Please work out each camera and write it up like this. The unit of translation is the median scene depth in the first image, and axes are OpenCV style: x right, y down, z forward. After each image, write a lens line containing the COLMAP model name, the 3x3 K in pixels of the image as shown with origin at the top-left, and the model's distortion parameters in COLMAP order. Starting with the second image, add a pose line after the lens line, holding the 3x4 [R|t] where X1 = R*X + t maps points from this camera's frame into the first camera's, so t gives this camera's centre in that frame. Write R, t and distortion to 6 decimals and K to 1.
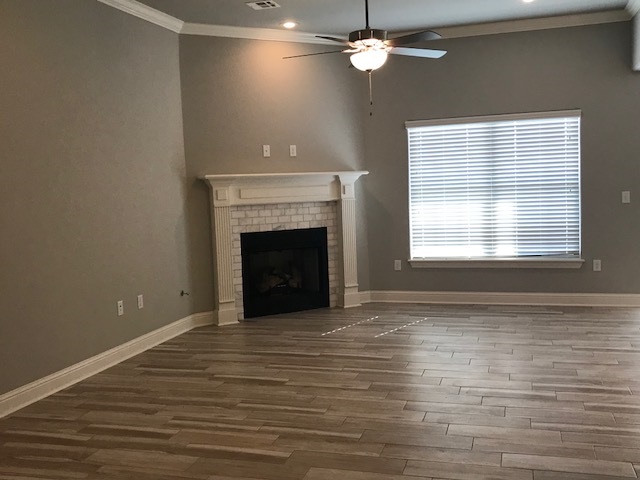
lens RADIAL K [[685.4, 0, 320.0], [0, 685.4, 240.0], [0, 0, 1]] dist [0.218731, -0.637026]
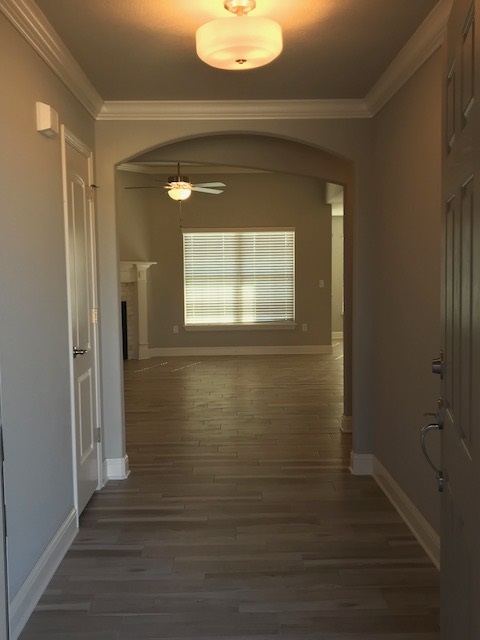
lens RADIAL K [[685.4, 0, 240.0], [0, 685.4, 320.0], [0, 0, 1]] dist [0.218731, -0.637026]
pose [[0.955886, 0.004657, 0.293701, -0.182384], [0.002345, 0.999721, -0.023487, 0.052965], [-0.293729, 0.023140, 0.955609, -0.403051]]
